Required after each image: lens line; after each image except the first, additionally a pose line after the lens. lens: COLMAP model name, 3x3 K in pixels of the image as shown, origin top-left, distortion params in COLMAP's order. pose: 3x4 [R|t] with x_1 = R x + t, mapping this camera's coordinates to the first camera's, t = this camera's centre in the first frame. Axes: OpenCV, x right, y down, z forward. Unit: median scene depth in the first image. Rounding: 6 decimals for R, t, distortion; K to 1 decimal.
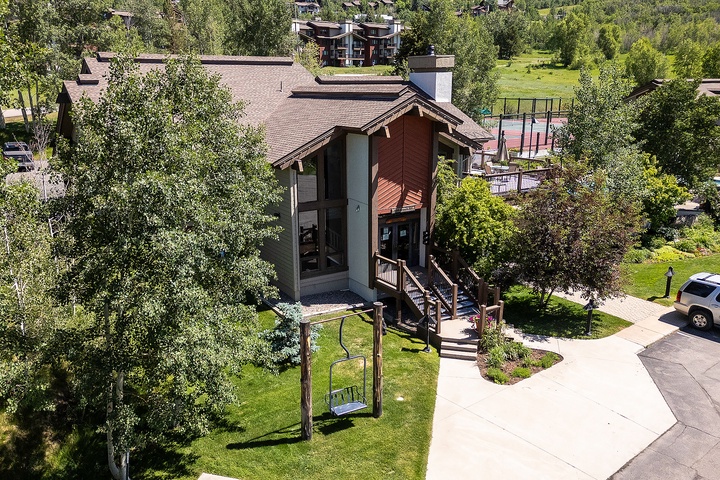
lens RADIAL K [[604.7, 0, 358.9], [0, 604.7, 240.9], [0, 0, 1]] dist [0.054314, -0.028122]
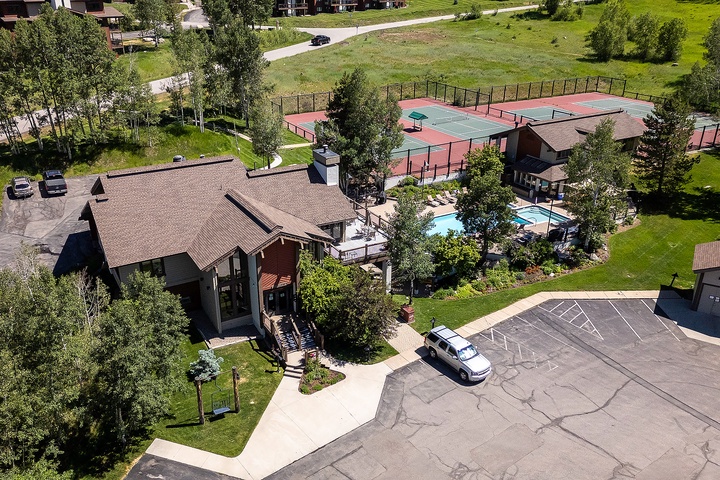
lens RADIAL K [[604.7, 0, 355.0], [0, 604.7, 237.2], [0, 0, 1]] dist [0.054314, -0.028122]
pose [[0.999140, 0.029439, -0.029186, 0.369876], [-0.024579, 0.987645, 0.154771, -0.509578], [0.033382, -0.153921, 0.987519, -0.788955]]
